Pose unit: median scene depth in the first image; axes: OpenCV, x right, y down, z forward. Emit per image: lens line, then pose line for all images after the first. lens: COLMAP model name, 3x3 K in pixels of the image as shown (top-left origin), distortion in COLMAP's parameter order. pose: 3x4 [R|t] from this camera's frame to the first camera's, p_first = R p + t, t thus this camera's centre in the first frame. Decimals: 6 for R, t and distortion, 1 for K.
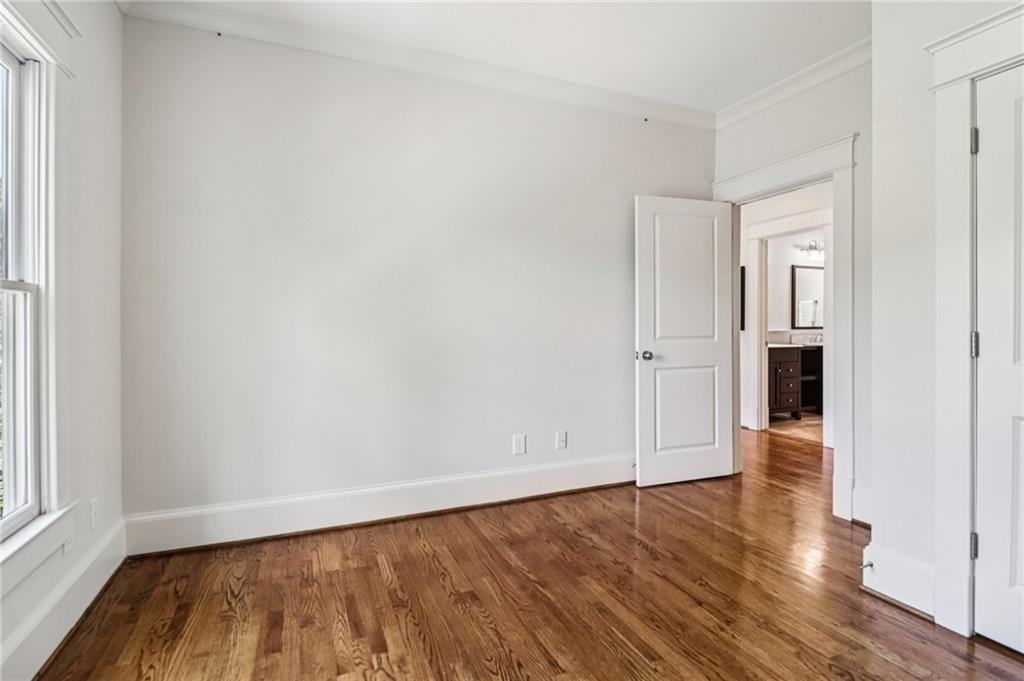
lens RADIAL K [[496.1, 0, 507.3], [0, 496.1, 328.0], [0, 0, 1]] dist [-0.003810, -0.008592]
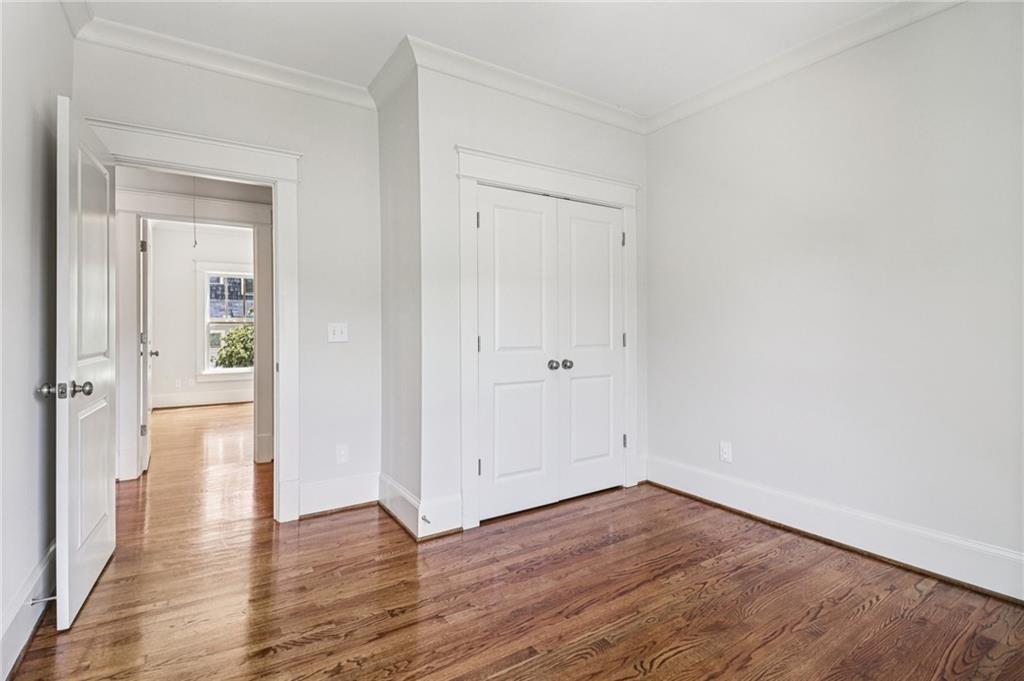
lens RADIAL K [[496.1, 0, 531.2], [0, 496.1, 333.8], [0, 0, 1]] dist [-0.003810, -0.008592]
pose [[-0.216308, -0.009429, 0.976280, -0.513440], [0.005712, 0.999924, 0.010923, -0.016023], [-0.976308, 0.007939, -0.216238, 0.862856]]
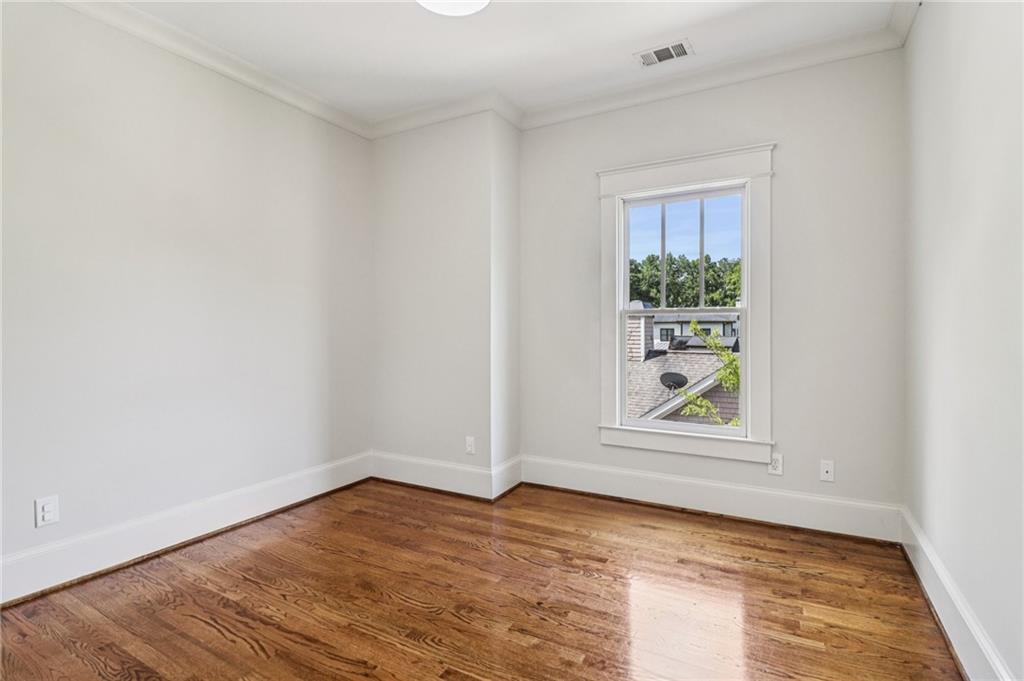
lens RADIAL K [[496.1, 0, 519.4], [0, 496.1, 334.3], [0, 0, 1]] dist [-0.003810, -0.008592]
pose [[-0.780034, 0.009522, -0.625665, 0.557778], [-0.000176, 0.999881, 0.015436, -0.015017], [0.625738, 0.012151, -0.779939, 1.300561]]
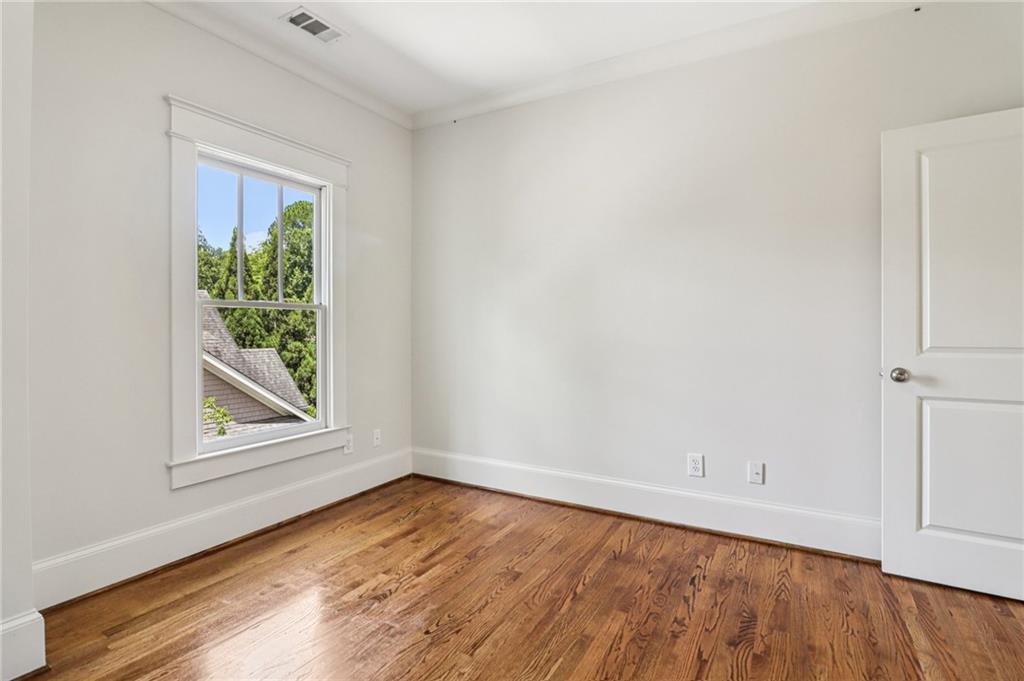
lens RADIAL K [[496.1, 0, 514.3], [0, 496.1, 334.5], [0, 0, 1]] dist [-0.003810, -0.008592]
pose [[0.606896, 0.015443, -0.794631, 0.680005], [-0.005469, 0.999869, 0.015255, -0.006851], [0.794762, -0.004912, 0.606901, 0.292123]]
